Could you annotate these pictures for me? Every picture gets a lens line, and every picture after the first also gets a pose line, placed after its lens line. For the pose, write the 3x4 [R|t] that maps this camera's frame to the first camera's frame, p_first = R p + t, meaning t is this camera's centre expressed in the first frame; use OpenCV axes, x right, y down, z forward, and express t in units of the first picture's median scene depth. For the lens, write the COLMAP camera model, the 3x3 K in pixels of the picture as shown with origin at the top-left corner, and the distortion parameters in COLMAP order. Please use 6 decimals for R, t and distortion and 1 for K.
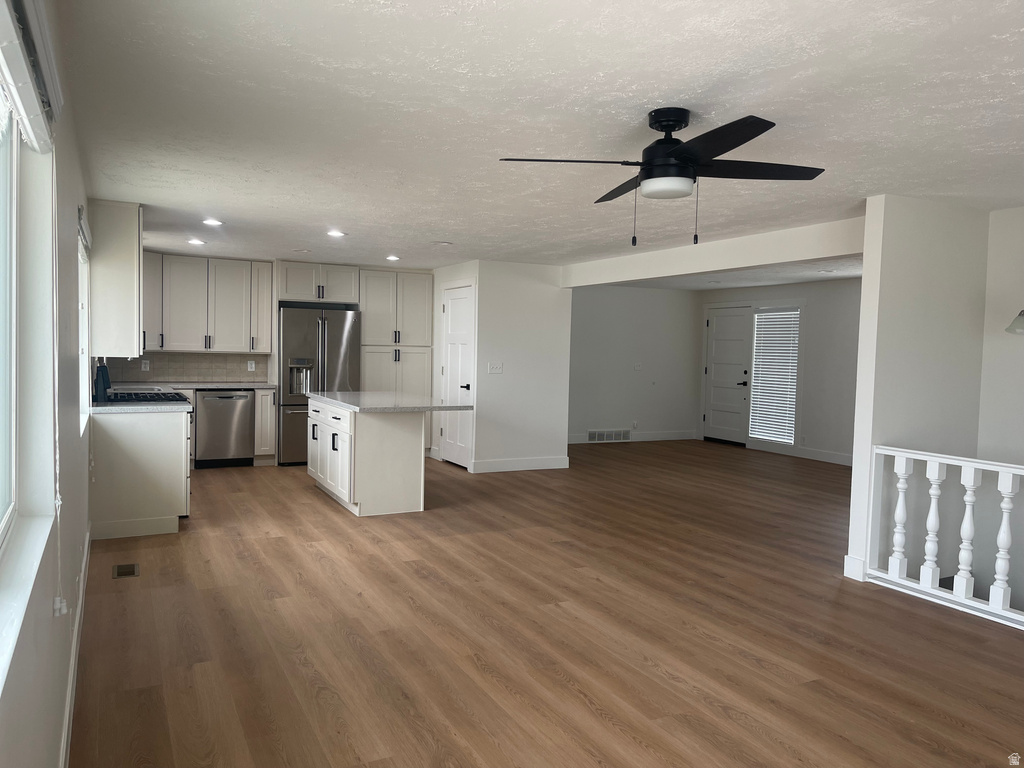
lens RADIAL K [[769.0, 0, 515.6], [0, 769.0, 388.1], [0, 0, 1]] dist [0.076699, -0.094744]
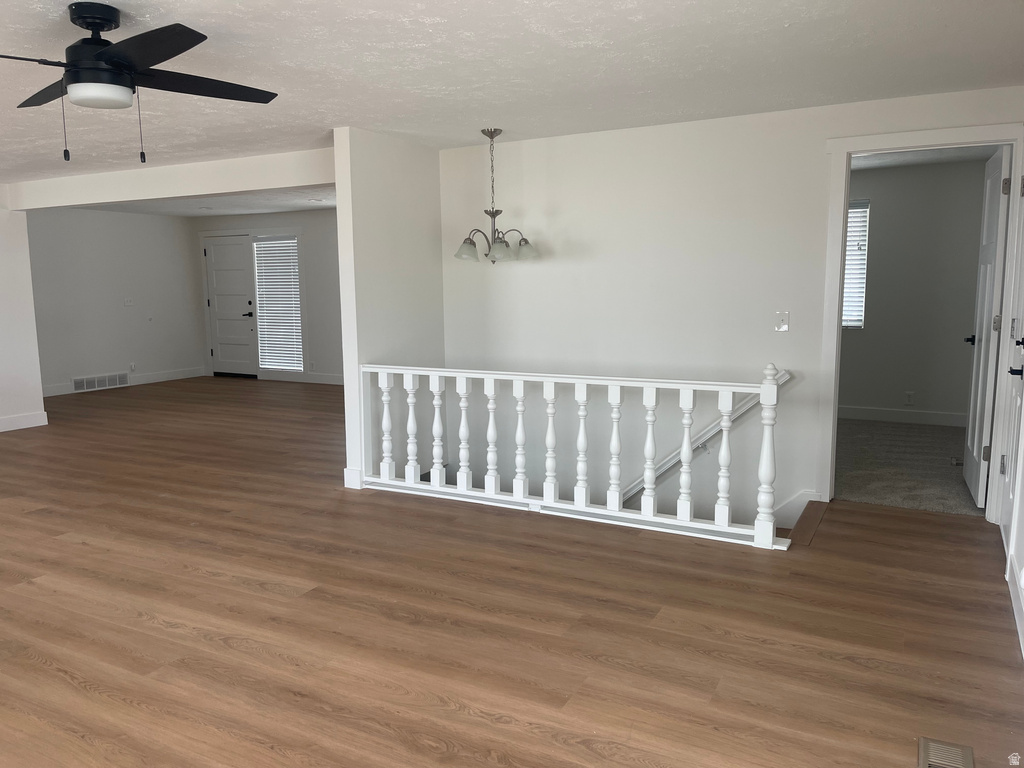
lens RADIAL K [[769.0, 0, 511.0], [0, 769.0, 387.2], [0, 0, 1]] dist [0.076699, -0.094744]
pose [[0.825747, -0.109721, 0.553265, 0.029427], [0.060647, 0.992482, 0.106309, 0.002617], [-0.560770, -0.054230, 0.826194, -0.008265]]
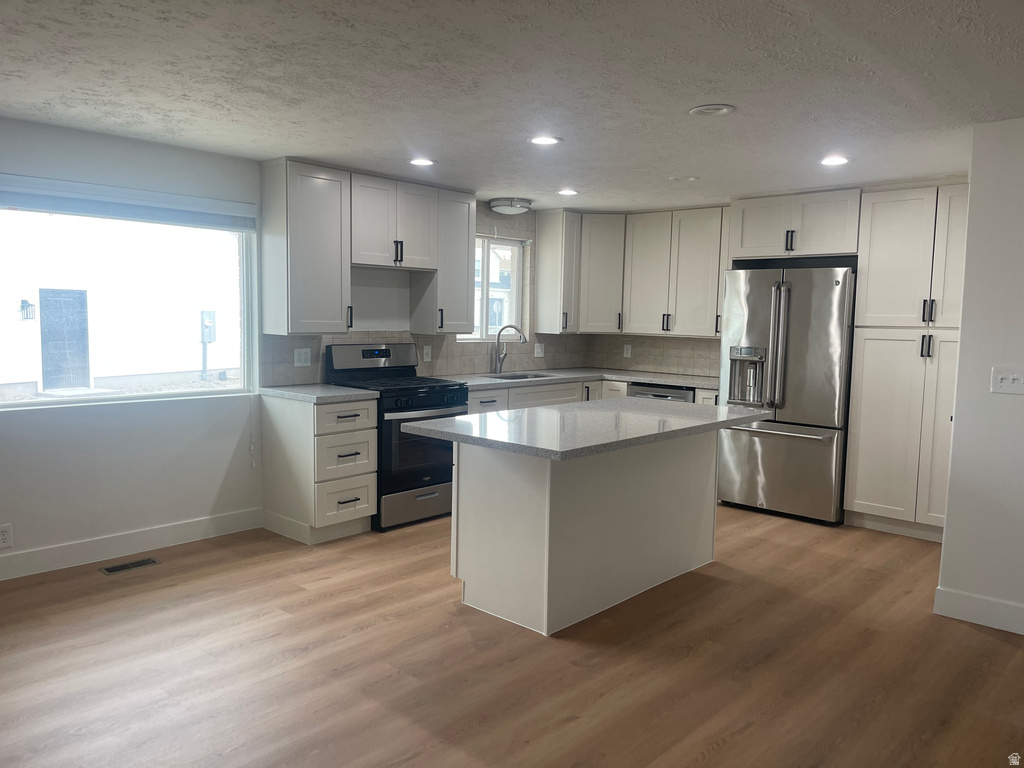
lens RADIAL K [[769.0, 0, 514.0], [0, 769.0, 390.0], [0, 0, 1]] dist [0.076699, -0.094744]
pose [[0.346711, 0.077339, -0.934778, 0.422167], [-0.061497, 0.996325, 0.059622, -0.045737], [0.935954, 0.036814, 0.350193, 0.933848]]
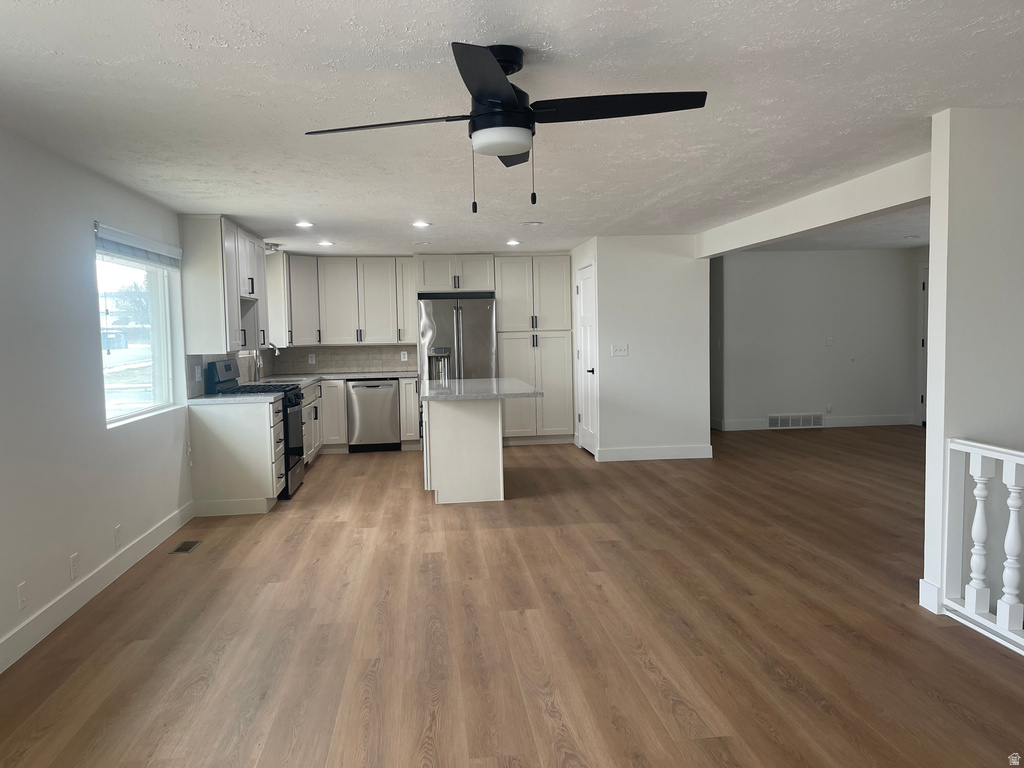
lens RADIAL K [[769.0, 0, 513.6], [0, 769.0, 383.5], [0, 0, 1]] dist [0.076699, -0.094744]
pose [[0.935468, -0.019113, -0.352893, 0.284021], [0.025035, 0.999612, 0.012224, -0.000600], [0.352523, -0.020270, 0.935584, 0.112804]]
